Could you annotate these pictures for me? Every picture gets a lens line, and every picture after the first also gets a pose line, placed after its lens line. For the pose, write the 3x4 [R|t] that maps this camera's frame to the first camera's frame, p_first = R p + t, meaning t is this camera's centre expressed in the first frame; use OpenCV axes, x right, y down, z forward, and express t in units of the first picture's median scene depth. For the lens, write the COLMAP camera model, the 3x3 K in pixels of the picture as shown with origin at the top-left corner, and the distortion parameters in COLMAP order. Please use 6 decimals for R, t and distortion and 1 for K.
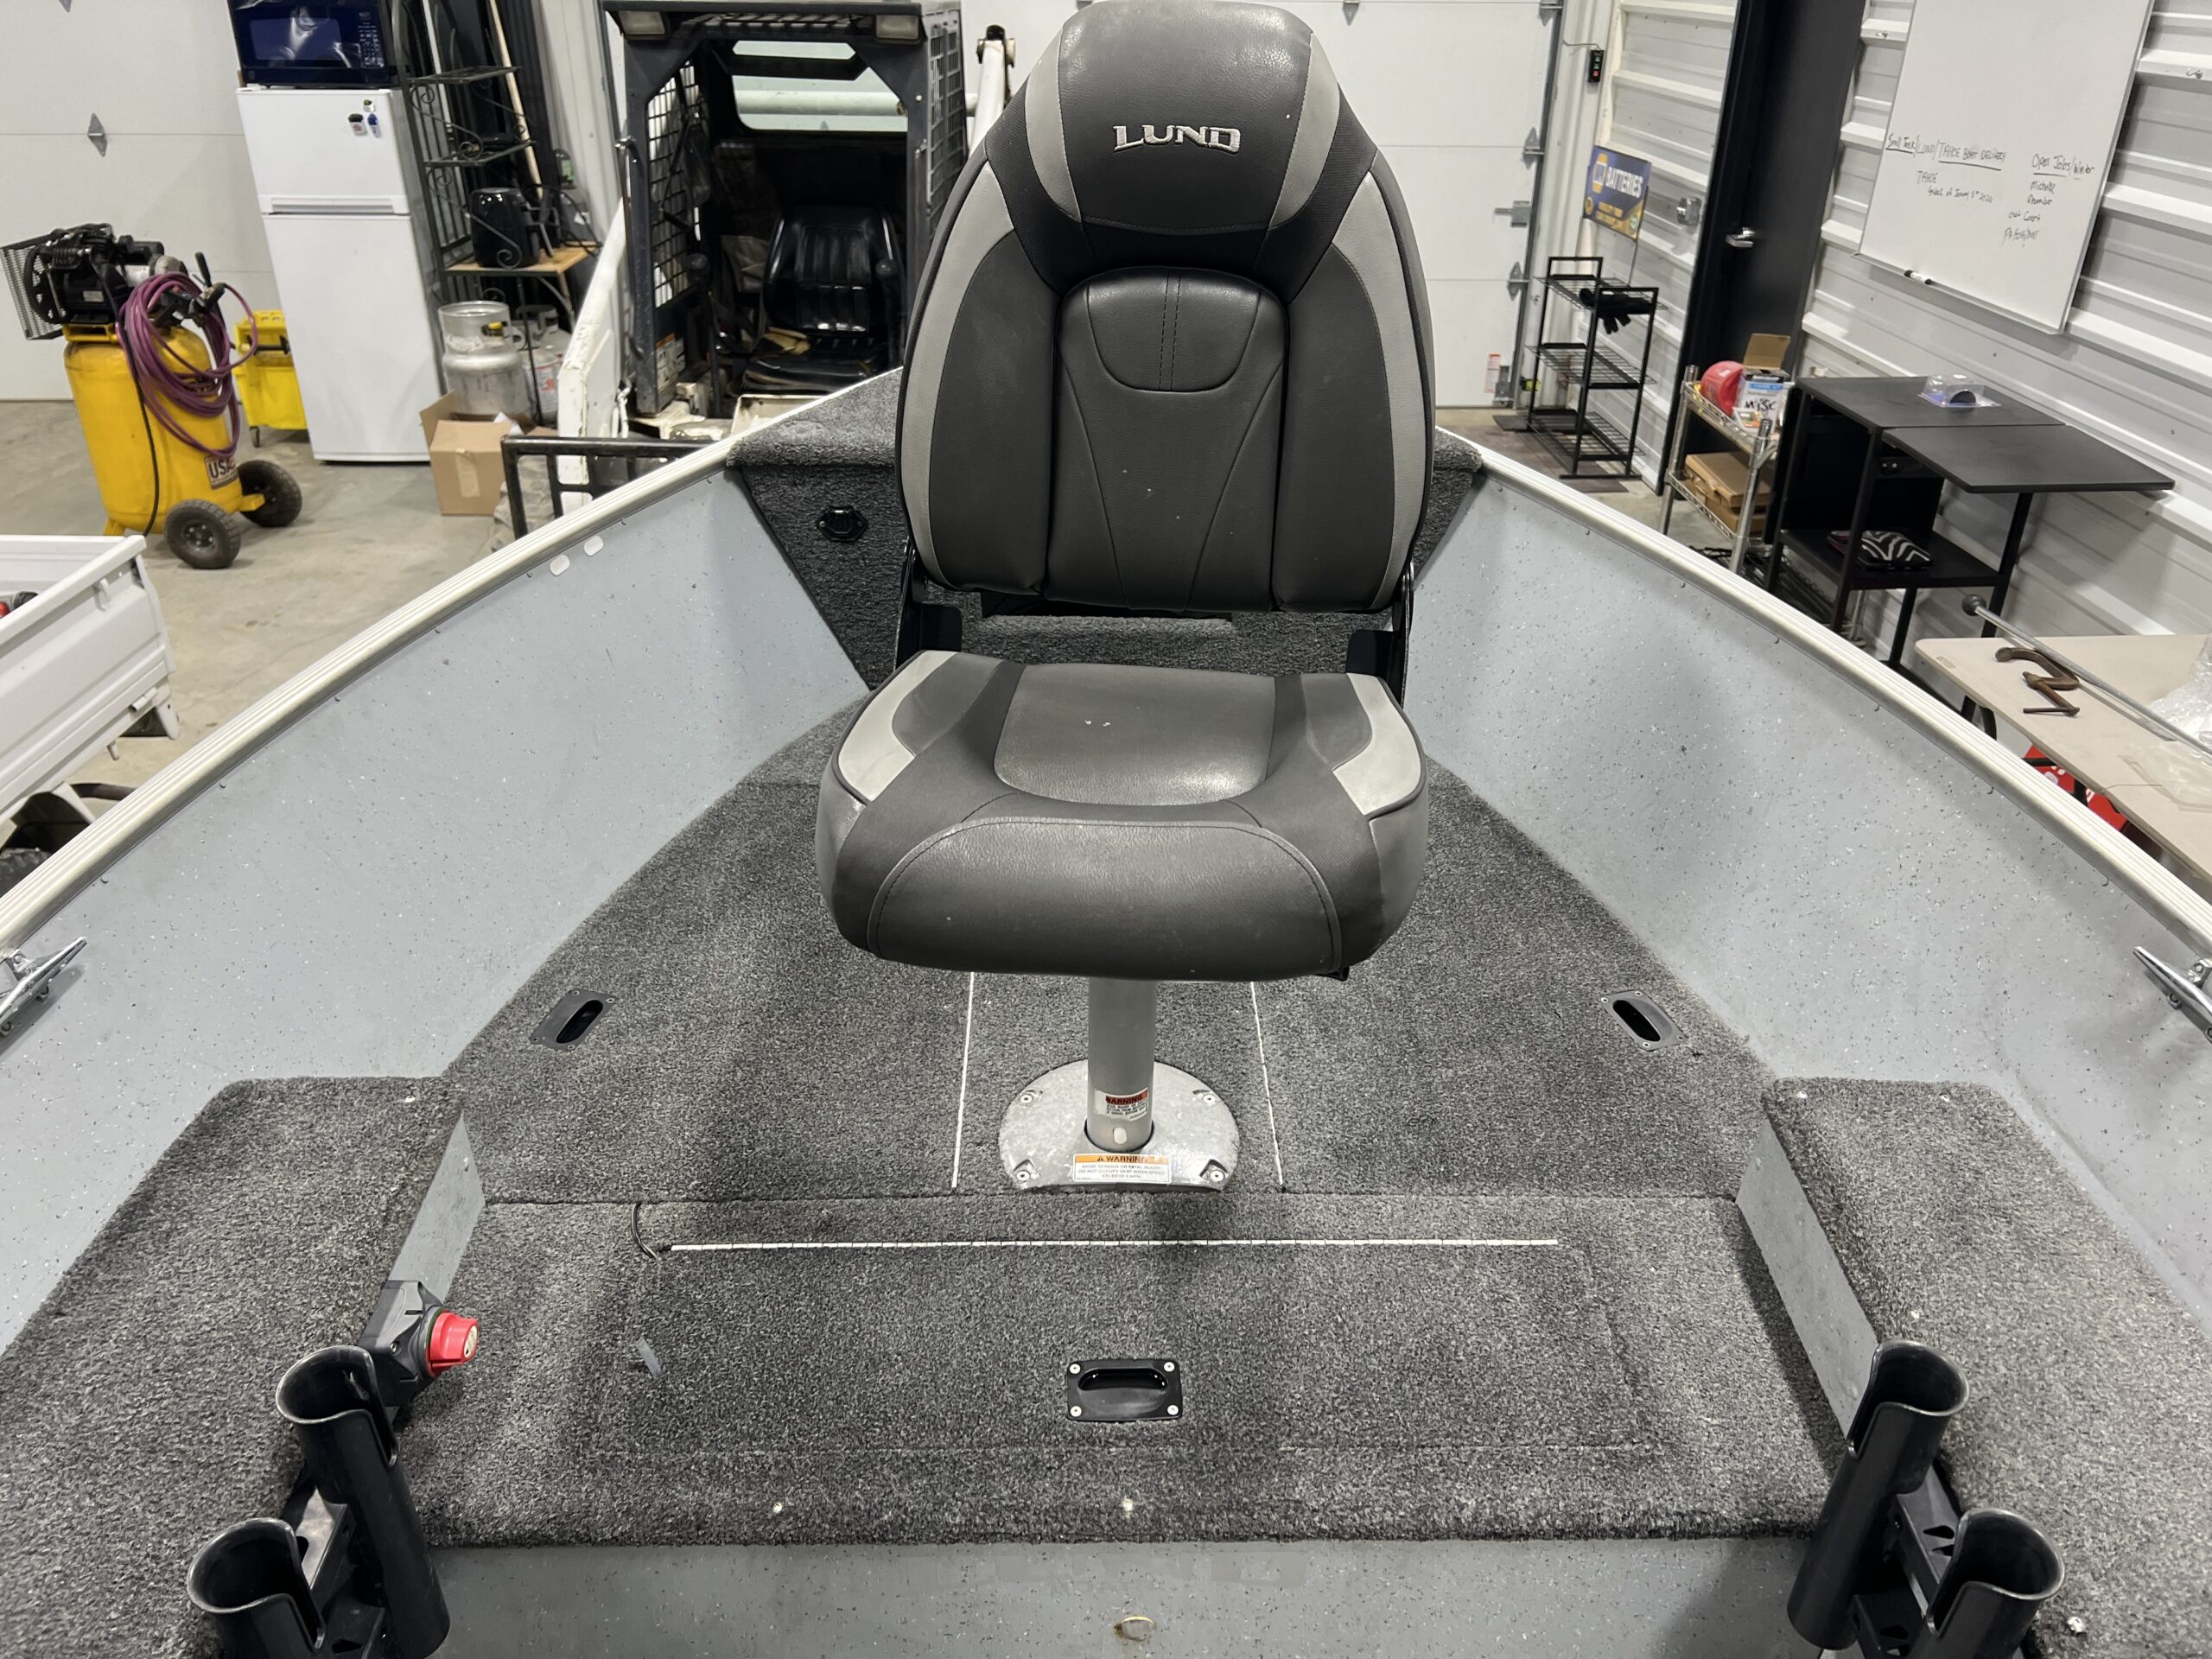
lens RADIAL K [[1630.1, 0, 1127.3], [0, 1630.1, 824.8], [0, 0, 1]] dist [0.051786, -0.061629]
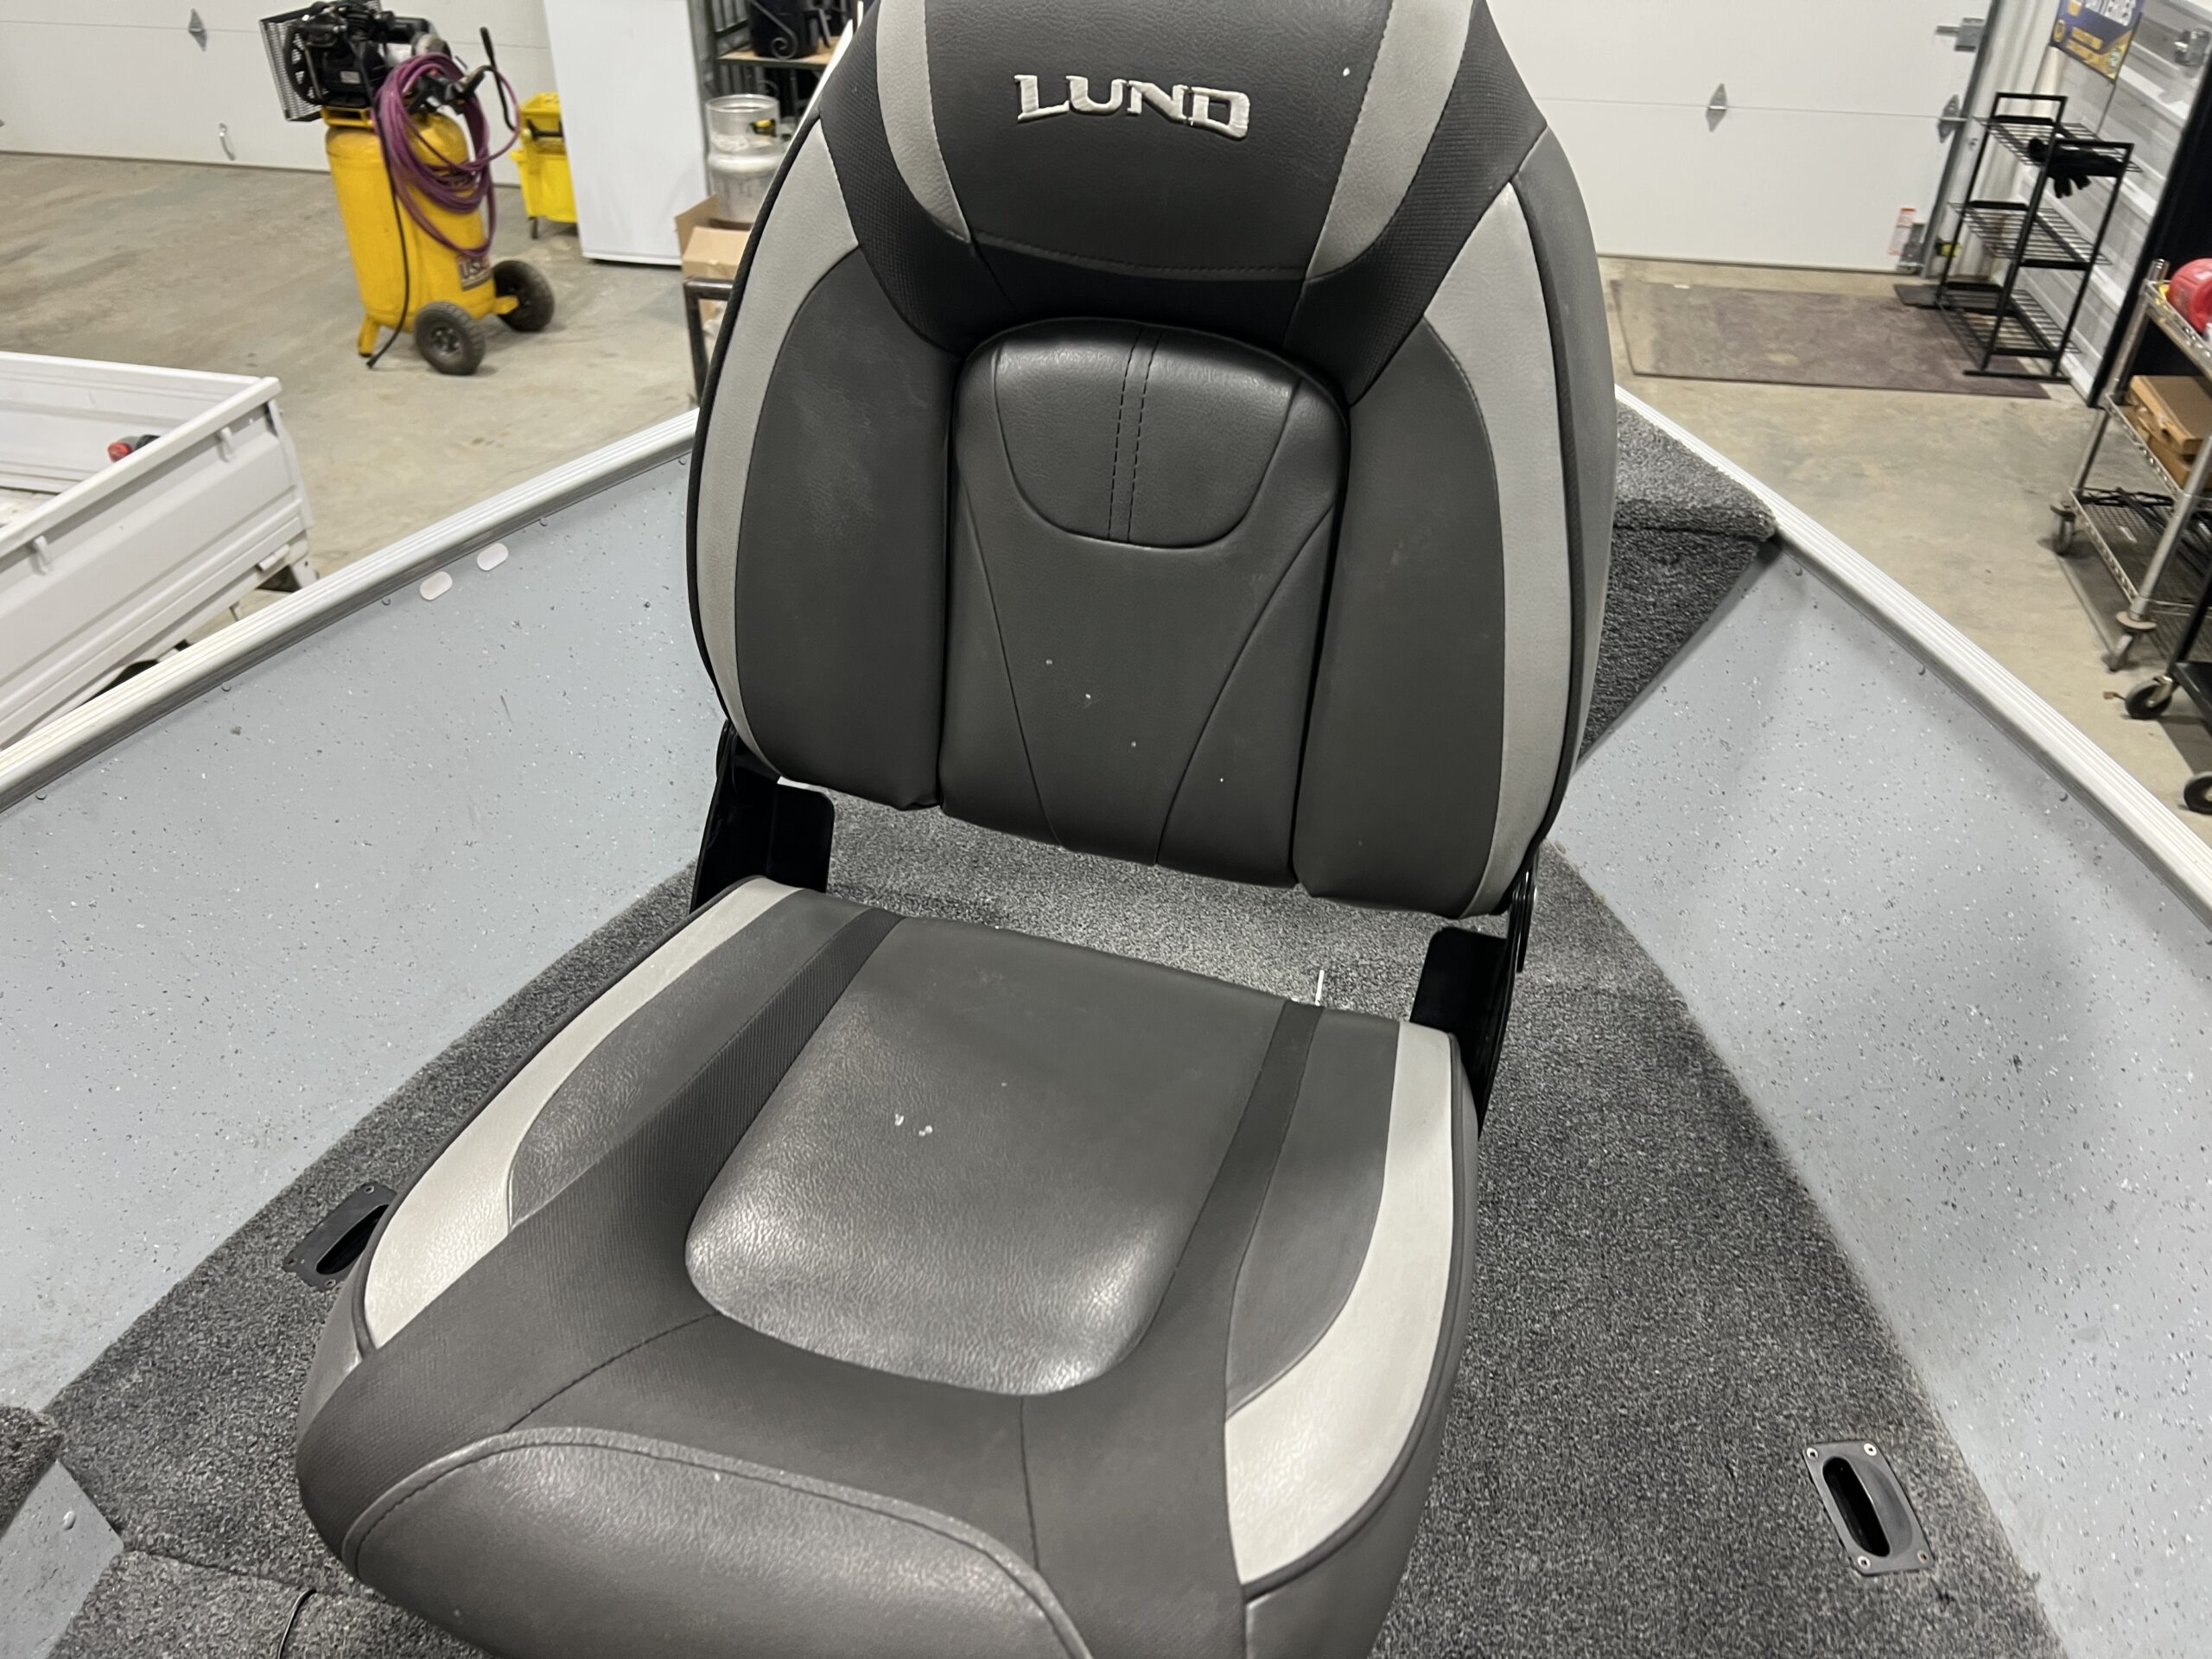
lens RADIAL K [[1646.5, 0, 1104.1], [0, 1646.5, 840.0], [0, 0, 1]] dist [0.035854, -0.041324]
pose [[0.974778, 0.128947, -0.182156, 0.030025], [-0.106342, 0.985943, 0.128873, -0.051657], [0.196213, -0.106251, 0.974788, 0.093498]]
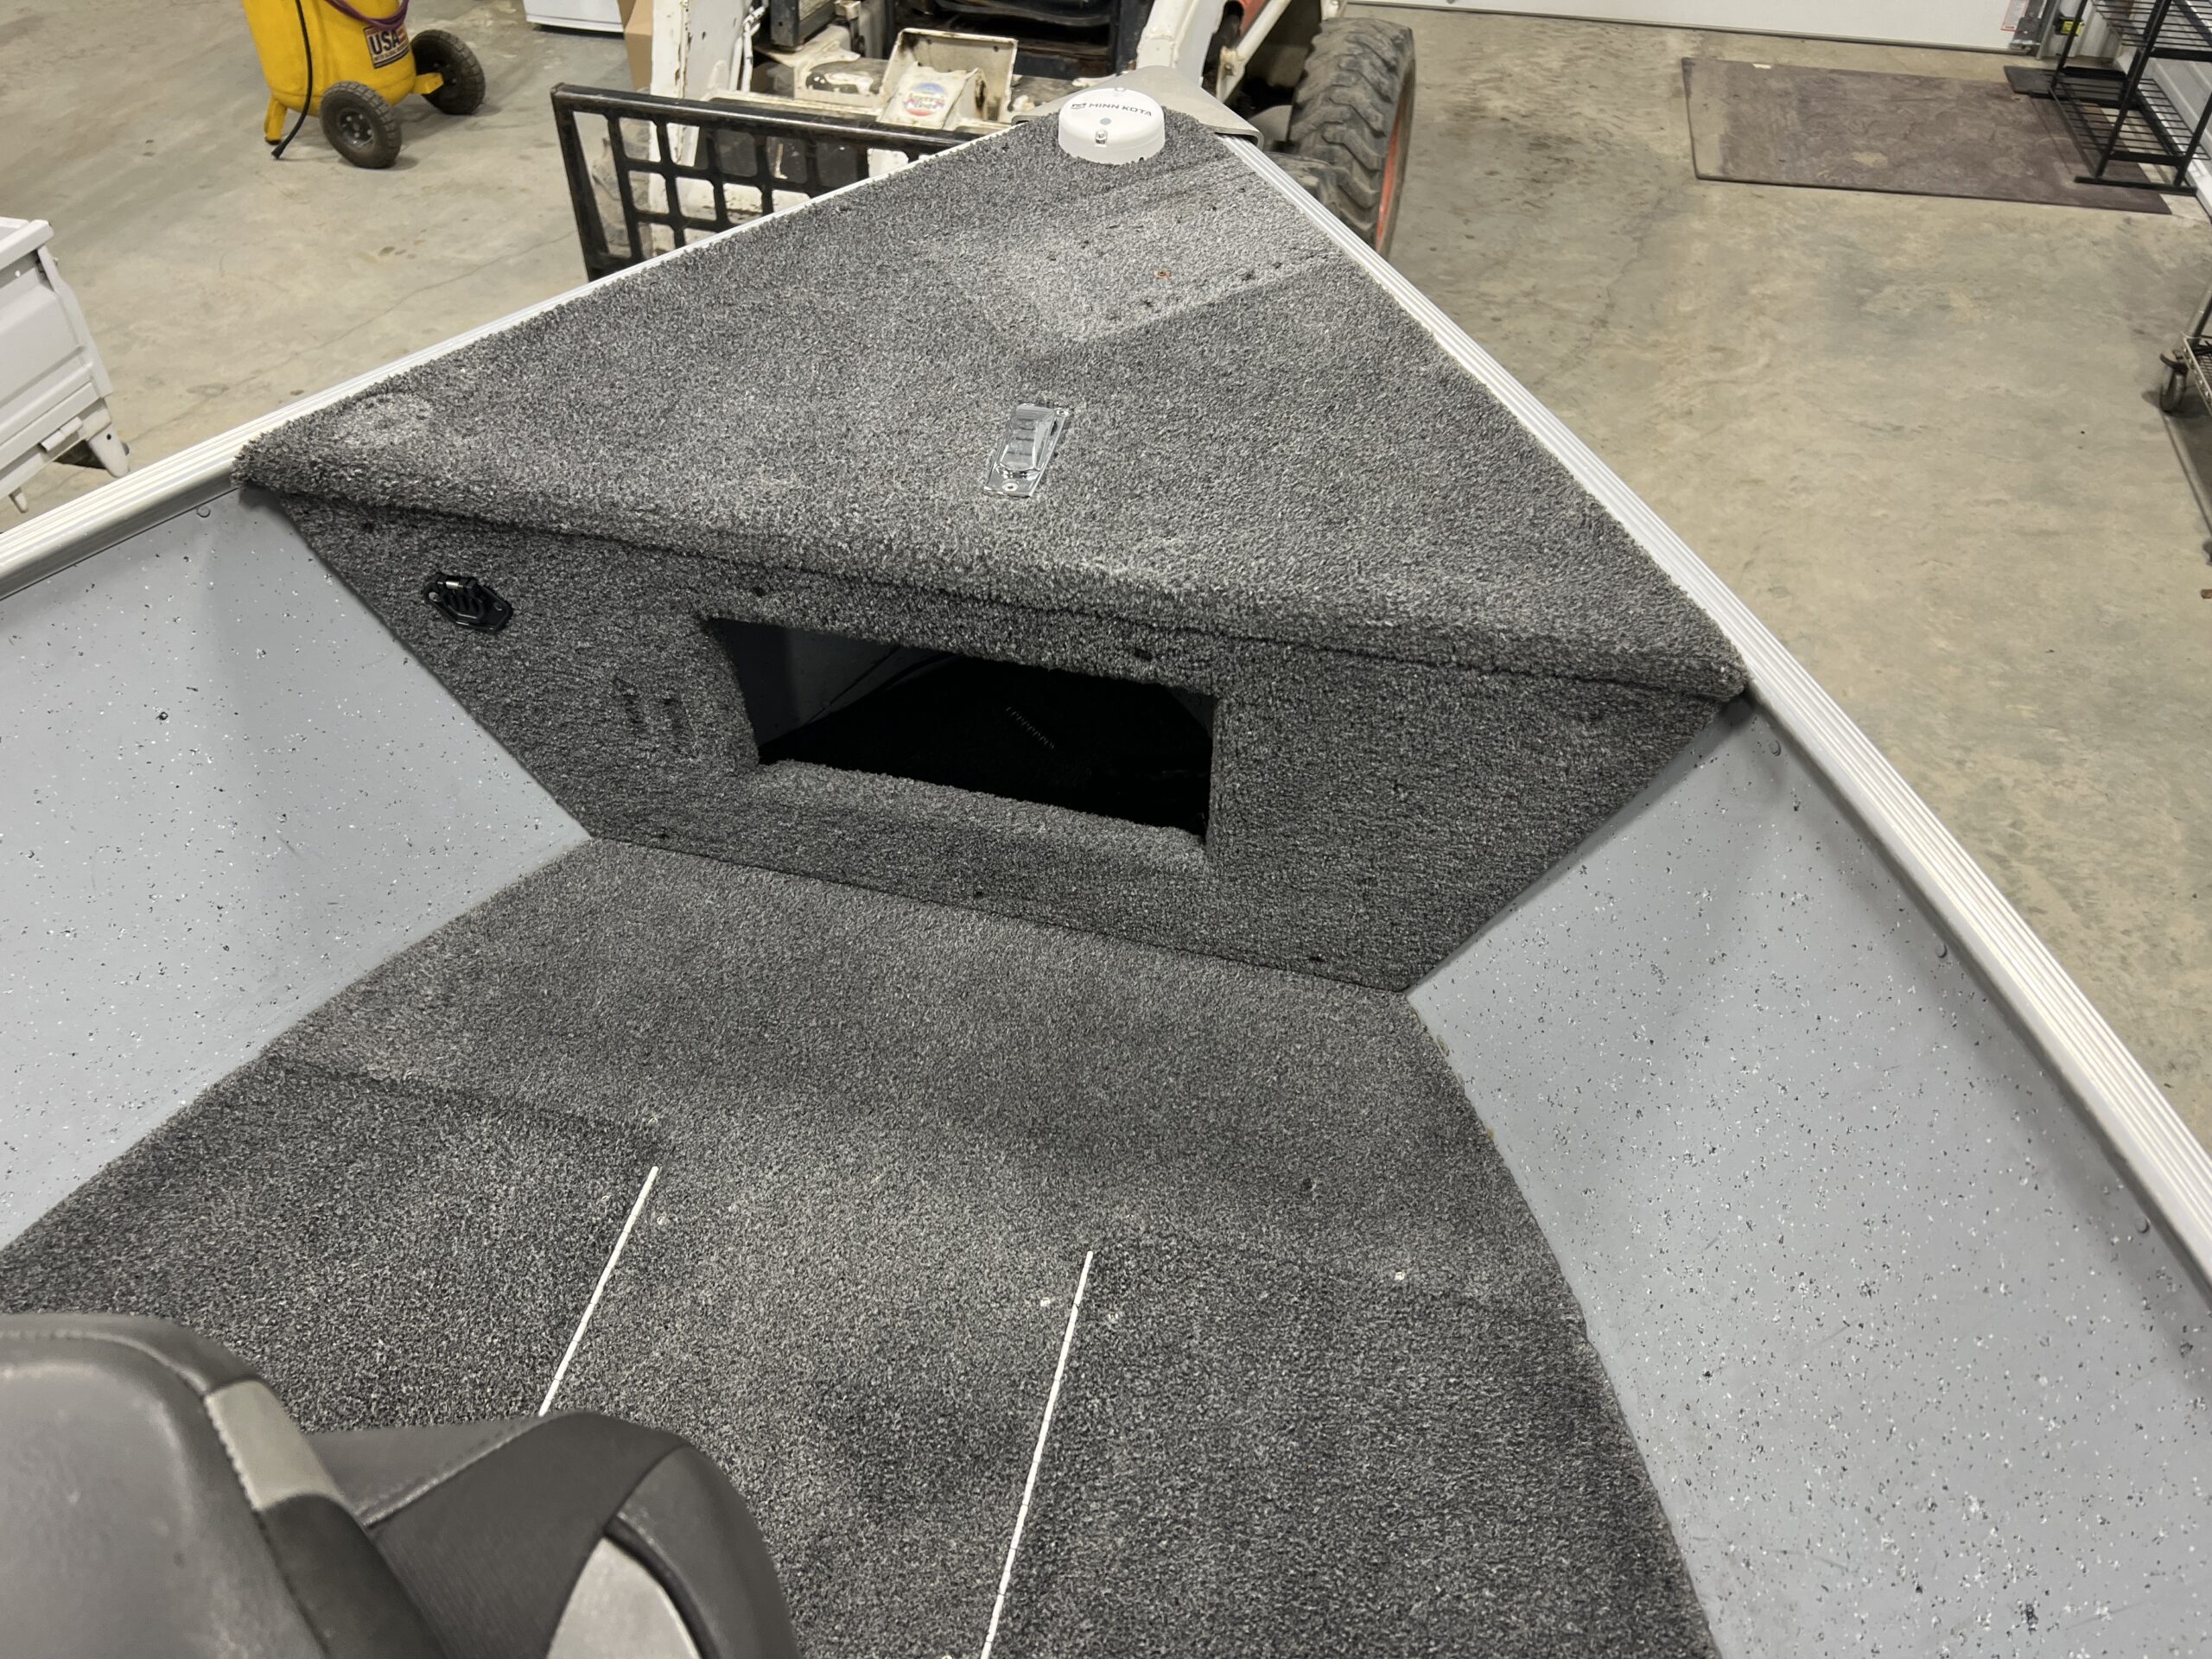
lens RADIAL K [[1639.9, 0, 1109.6], [0, 1639.9, 833.9], [0, 0, 1]] dist [0.073744, -0.083983]
pose [[0.967461, 0.170334, -0.187099, 0.046267], [-0.118911, 0.958795, 0.258015, -0.091255], [0.223338, -0.227371, 0.947852, 0.172517]]
